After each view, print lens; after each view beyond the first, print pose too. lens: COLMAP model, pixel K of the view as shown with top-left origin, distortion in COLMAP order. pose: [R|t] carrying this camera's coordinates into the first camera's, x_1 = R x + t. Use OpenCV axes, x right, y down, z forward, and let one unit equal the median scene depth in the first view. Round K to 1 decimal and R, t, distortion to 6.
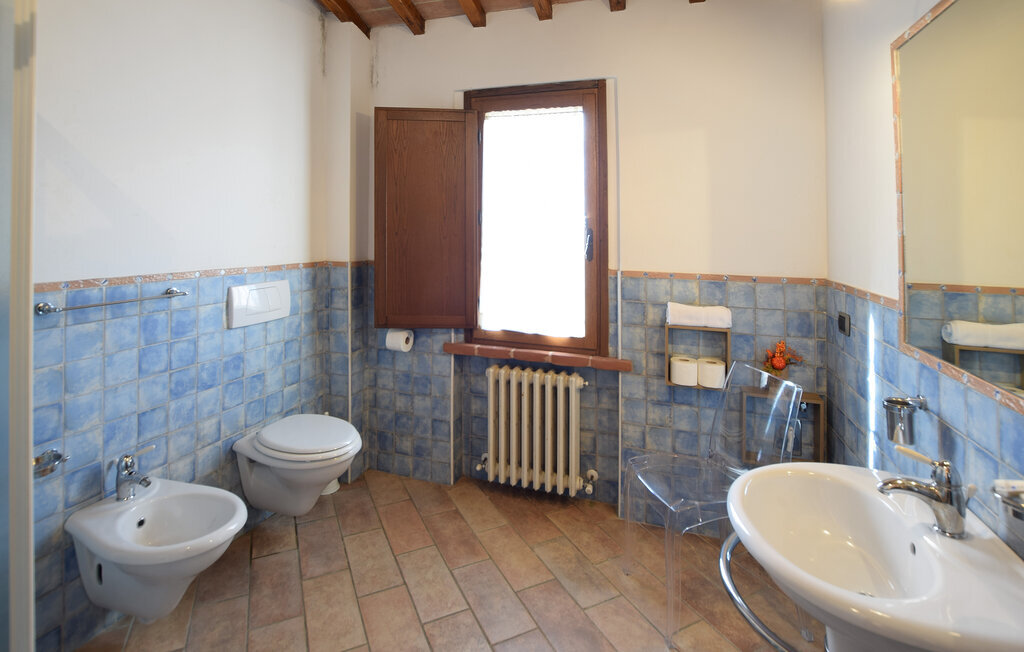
lens RADIAL K [[472.3, 0, 510.5], [0, 472.3, 312.3], [0, 0, 1]] dist [-0.027481, 0.000603]
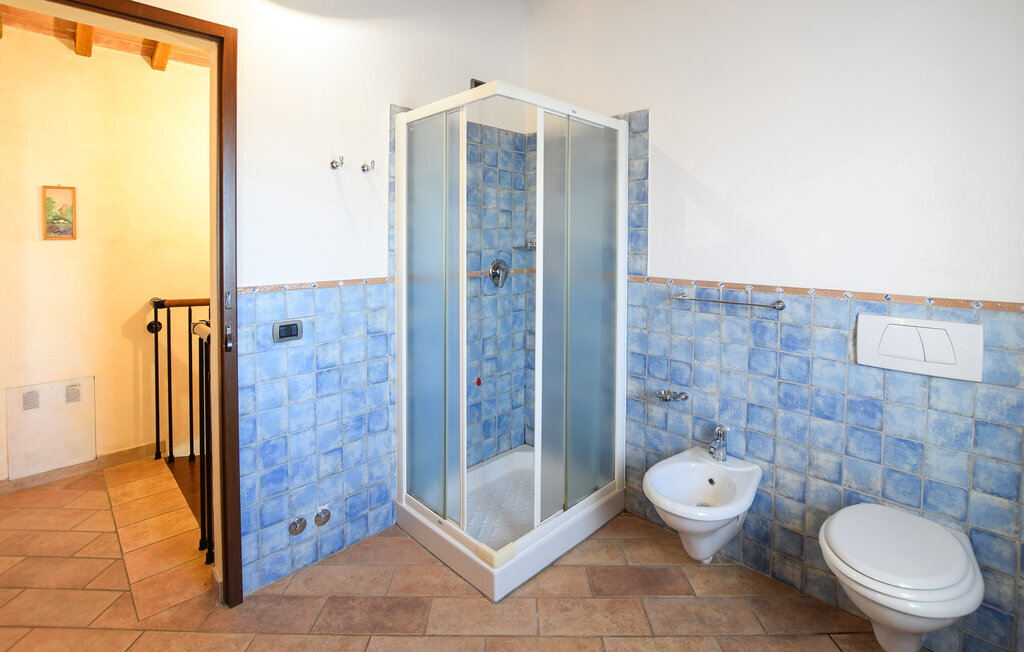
lens RADIAL K [[472.3, 0, 510.5], [0, 472.3, 312.3], [0, 0, 1]] dist [-0.027481, 0.000603]
pose [[-0.445047, 0.128607, -0.886224, 0.444863], [-0.154319, 0.963815, 0.217364, -0.153347], [0.882110, 0.233498, -0.409096, 0.859661]]
